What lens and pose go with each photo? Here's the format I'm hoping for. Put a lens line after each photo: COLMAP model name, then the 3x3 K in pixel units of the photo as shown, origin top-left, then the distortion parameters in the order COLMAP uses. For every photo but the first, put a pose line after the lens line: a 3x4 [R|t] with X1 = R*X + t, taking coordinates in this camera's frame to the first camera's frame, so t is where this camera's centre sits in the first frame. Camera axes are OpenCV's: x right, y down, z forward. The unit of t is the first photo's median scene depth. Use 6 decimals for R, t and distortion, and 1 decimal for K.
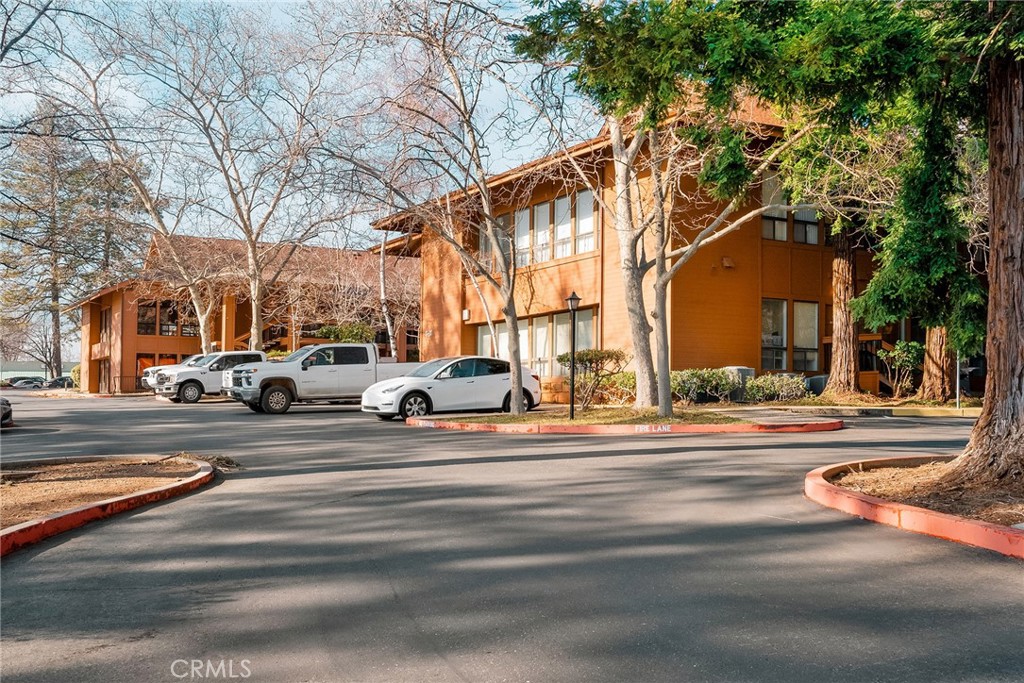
lens RADIAL K [[1122.4, 0, 512.0], [0, 1122.4, 341.5], [0, 0, 1]] dist [0.010257, 0.005773]
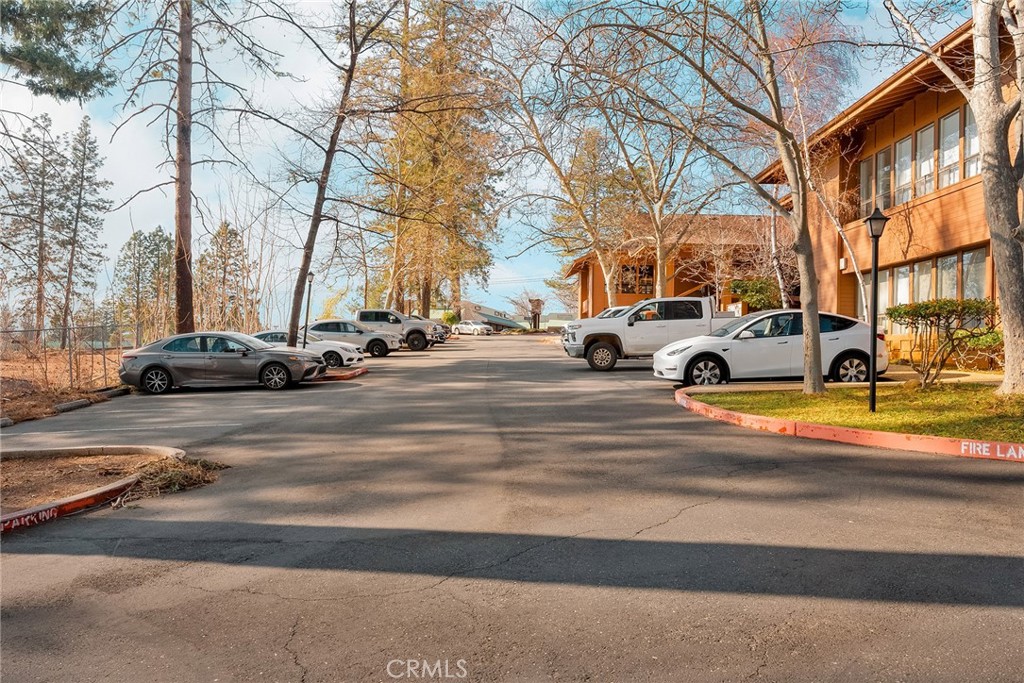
lens RADIAL K [[806.7, 0, 512.0], [0, 806.7, 341.5], [0, 0, 1]] dist [-0.006100, -0.007516]
pose [[0.864134, 0.008915, -0.503182, 0.069668], [0.018489, 0.998606, 0.049444, 0.002797], [0.502921, -0.052029, 0.862765, 0.335449]]
